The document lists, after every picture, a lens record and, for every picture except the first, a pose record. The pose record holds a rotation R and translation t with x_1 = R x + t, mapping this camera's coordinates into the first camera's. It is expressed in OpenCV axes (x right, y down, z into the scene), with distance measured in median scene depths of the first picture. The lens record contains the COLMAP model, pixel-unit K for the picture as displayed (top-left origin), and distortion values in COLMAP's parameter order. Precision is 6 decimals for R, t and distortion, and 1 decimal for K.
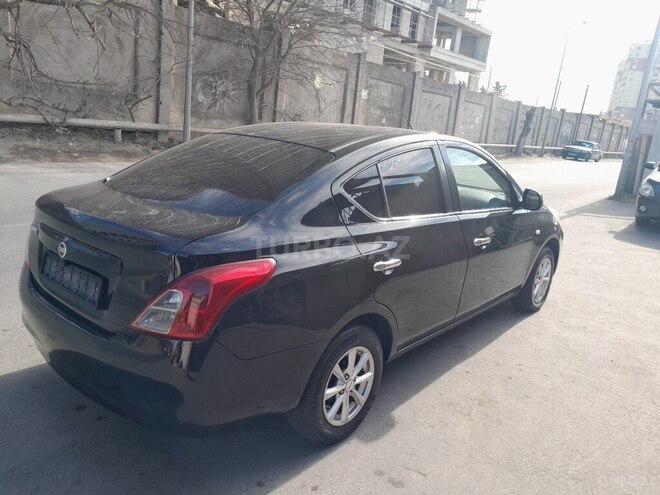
lens RADIAL K [[529.8, 0, 327.0], [0, 529.8, 246.7], [0, 0, 1]] dist [0.003368, 0.010381]
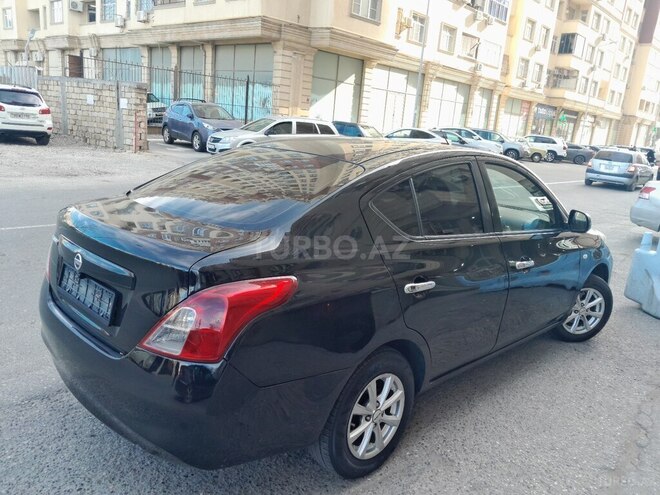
lens RADIAL K [[520.4, 0, 328.6], [0, 520.4, 249.6], [0, 0, 1]] dist [0.036300, -0.035266]
pose [[0.997632, 0.022177, -0.065110, 0.012331], [-0.024277, 0.999205, -0.031637, 0.002369], [0.064356, 0.033142, 0.997376, 0.084466]]
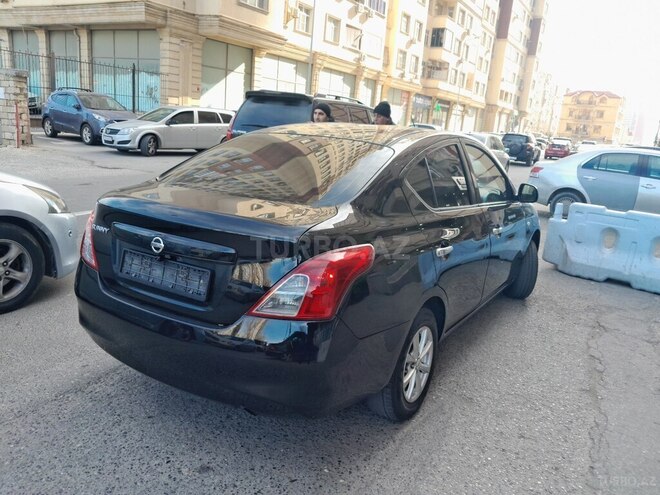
lens RADIAL K [[529.8, 0, 327.0], [0, 529.8, 246.7], [0, 0, 1]] dist [0.003368, 0.010381]
pose [[0.987575, -0.040397, 0.151869, -0.325839], [0.043963, 0.998829, -0.020195, 0.042277], [-0.150875, 0.026621, 0.988194, -0.033923]]
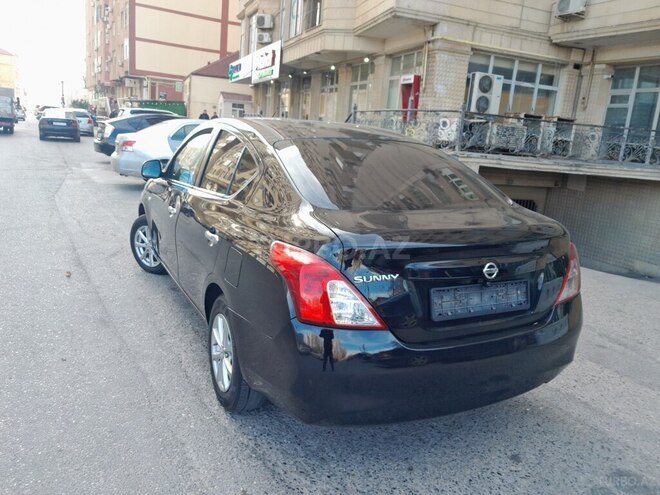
lens RADIAL K [[529.8, 0, 327.0], [0, 529.8, 246.7], [0, 0, 1]] dist [0.003368, 0.010381]
pose [[0.386789, -0.247340, 0.888379, -1.423004], [0.196789, 0.963307, 0.182522, -0.264400], [-0.900926, 0.104226, 0.421271, 0.832098]]
